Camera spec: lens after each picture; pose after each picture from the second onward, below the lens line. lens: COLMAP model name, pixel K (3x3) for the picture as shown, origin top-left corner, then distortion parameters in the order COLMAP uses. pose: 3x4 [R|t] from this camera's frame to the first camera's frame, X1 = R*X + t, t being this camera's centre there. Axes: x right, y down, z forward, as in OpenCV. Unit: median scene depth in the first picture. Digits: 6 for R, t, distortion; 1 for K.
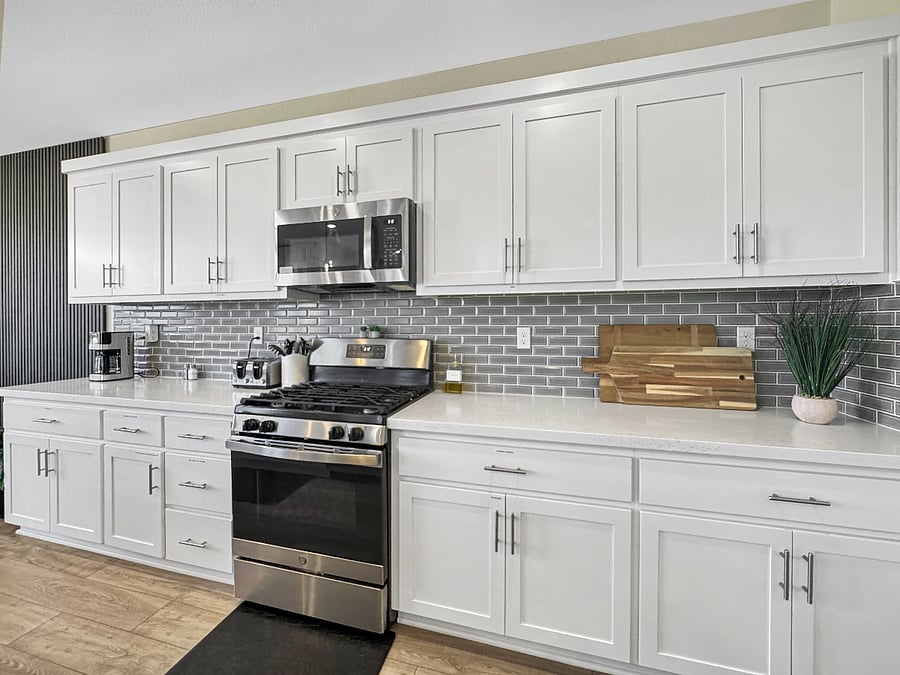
lens RADIAL K [[372.2, 0, 447.6], [0, 372.2, 326.8], [0, 0, 1]] dist [-0.004159, 0.001033]
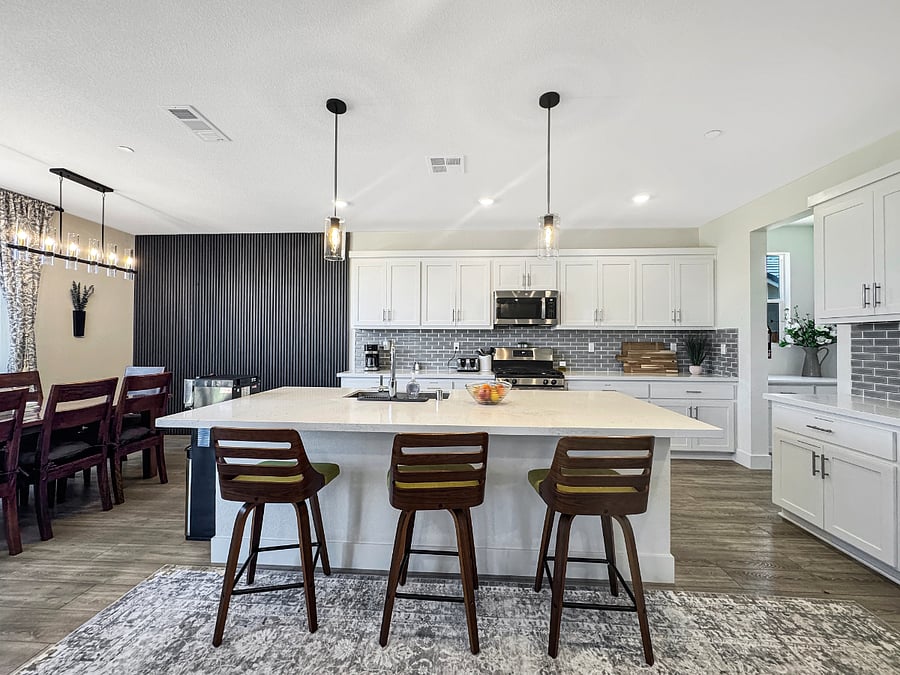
lens RADIAL K [[372.2, 0, 448.2], [0, 372.2, 334.1], [0, 0, 1]] dist [-0.004159, 0.001033]
pose [[0.976607, 0.009312, 0.214832, -1.244995], [-0.004769, 0.999754, -0.021652, 0.001334], [-0.214980, 0.020121, 0.976411, -1.164334]]
